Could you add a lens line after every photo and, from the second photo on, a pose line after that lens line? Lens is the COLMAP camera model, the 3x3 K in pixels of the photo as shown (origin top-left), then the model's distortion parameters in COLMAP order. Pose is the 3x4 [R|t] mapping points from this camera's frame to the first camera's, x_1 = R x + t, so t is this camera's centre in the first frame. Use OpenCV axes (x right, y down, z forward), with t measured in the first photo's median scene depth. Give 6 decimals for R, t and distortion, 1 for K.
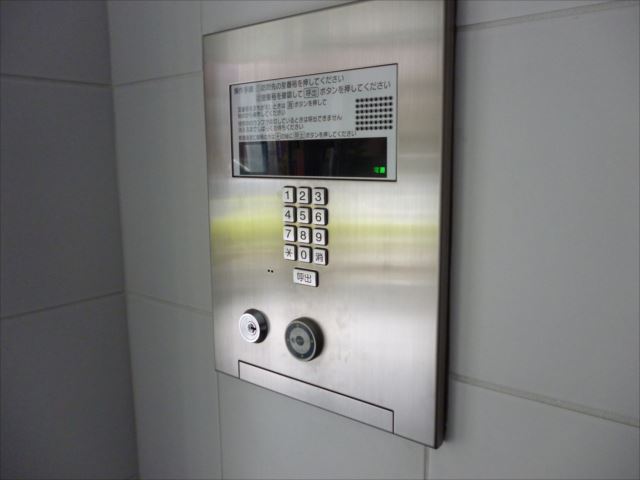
lens RADIAL K [[548.1, 0, 320.0], [0, 548.1, 240.3], [0, 0, 1]] dist [-0.017430, -0.005011]
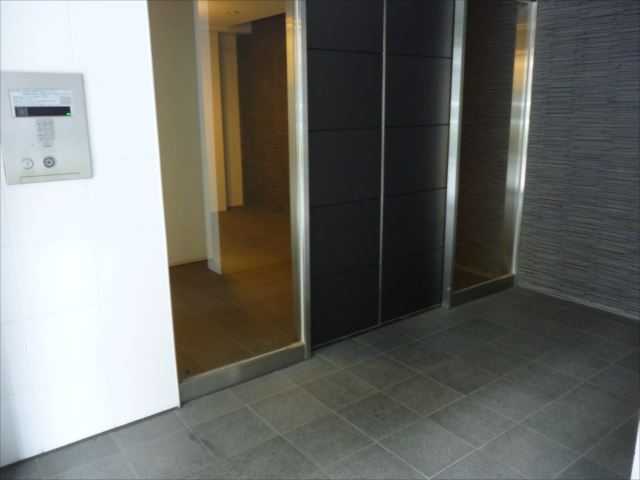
lens RADIAL K [[548.1, 0, 320.2], [0, 548.1, 239.7], [0, 0, 1]] dist [-0.017430, -0.005011]
pose [[0.235814, -0.221389, 0.946244, -3.415558], [0.158657, 0.969411, 0.187270, 0.313788], [-0.958759, 0.105968, 0.263726, -1.763381]]
